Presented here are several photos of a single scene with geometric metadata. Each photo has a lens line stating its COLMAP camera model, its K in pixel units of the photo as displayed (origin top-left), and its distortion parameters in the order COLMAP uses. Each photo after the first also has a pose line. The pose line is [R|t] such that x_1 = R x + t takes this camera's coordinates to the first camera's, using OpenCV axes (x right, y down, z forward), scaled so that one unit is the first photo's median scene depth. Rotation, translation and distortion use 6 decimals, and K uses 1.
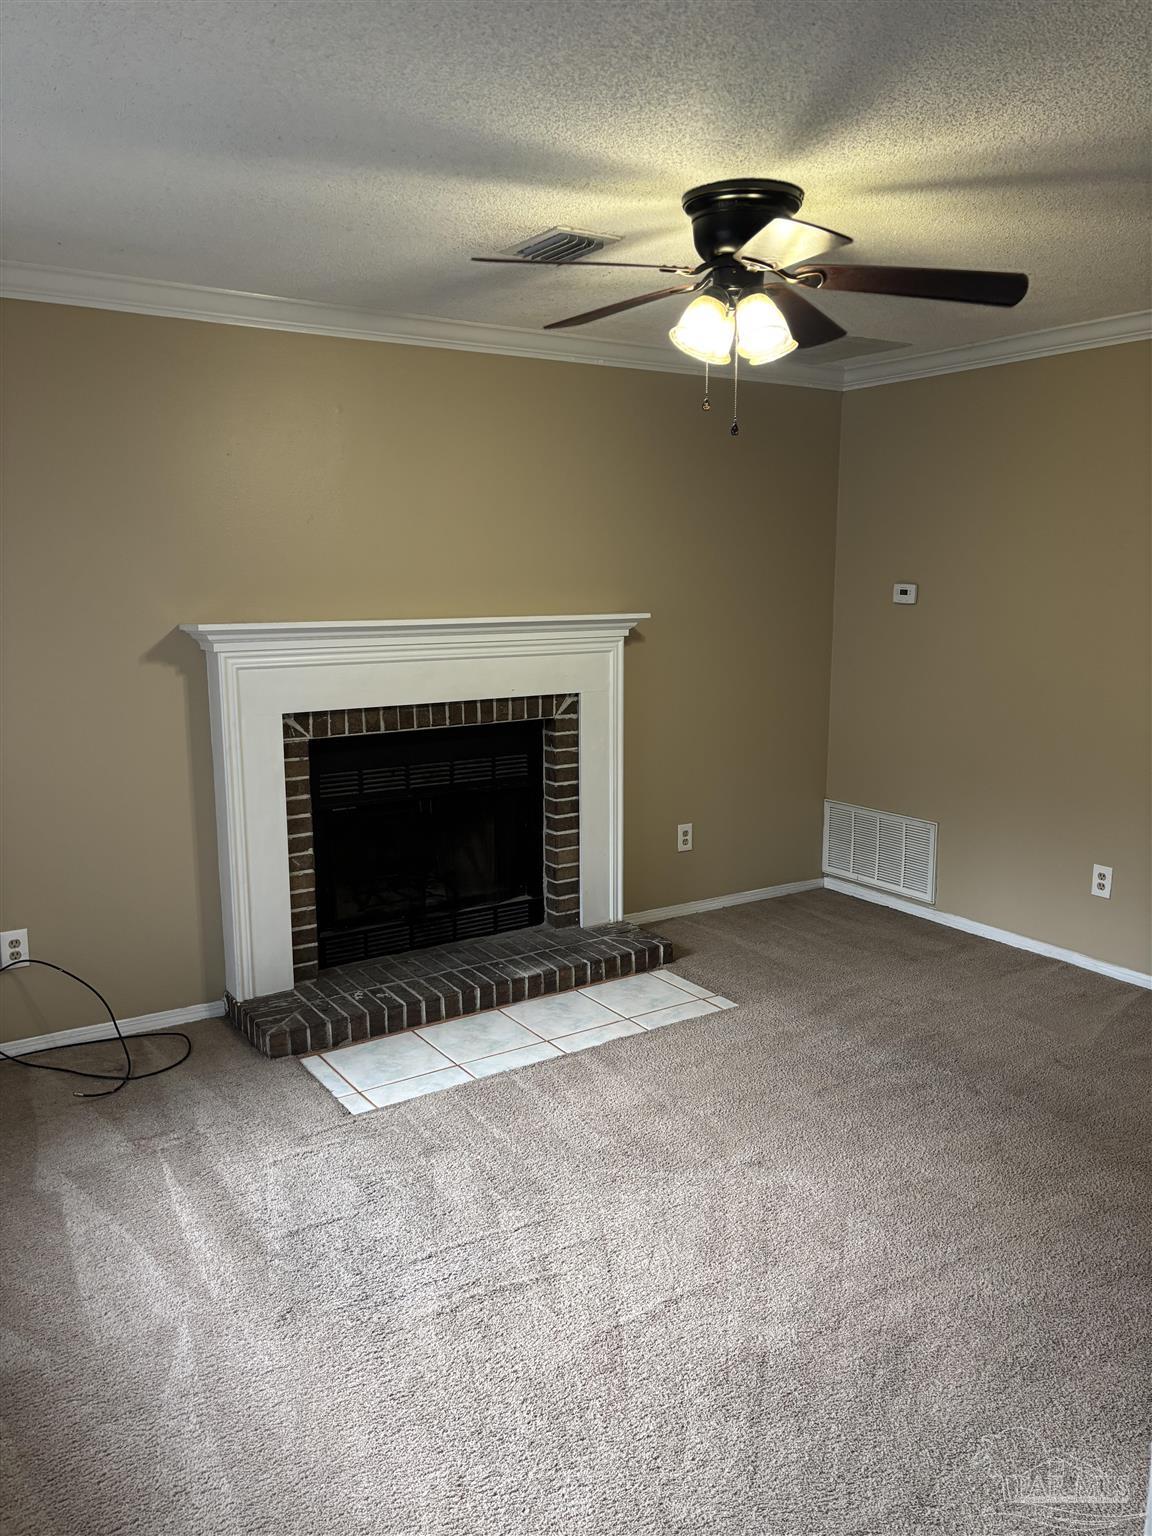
lens RADIAL K [[1157.1, 0, 582.2], [0, 1157.1, 772.7], [0, 0, 1]] dist [0.049486, -0.060494]
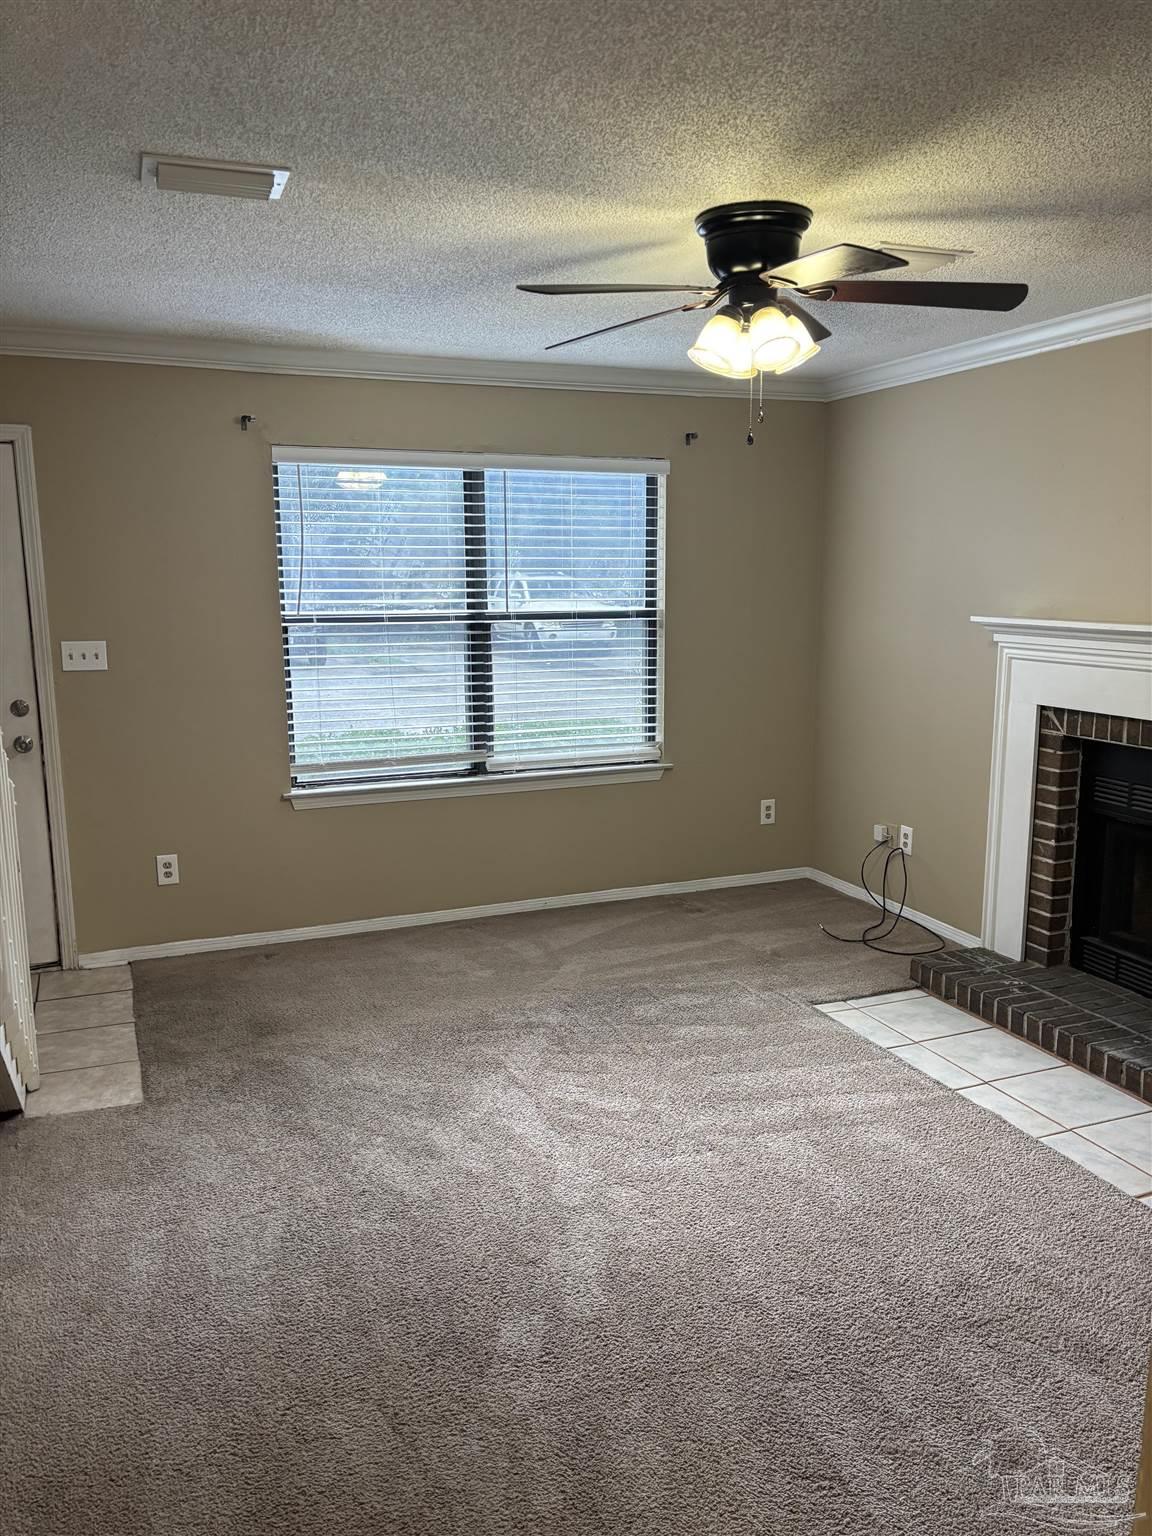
lens RADIAL K [[1157.1, 0, 581.7], [0, 1157.1, 764.5], [0, 0, 1]] dist [0.049486, -0.060494]
pose [[-0.211771, 0.157246, -0.964586, 0.861050], [-0.167446, 0.966540, 0.194326, -0.133270], [0.962868, 0.202668, -0.178355, 0.782315]]
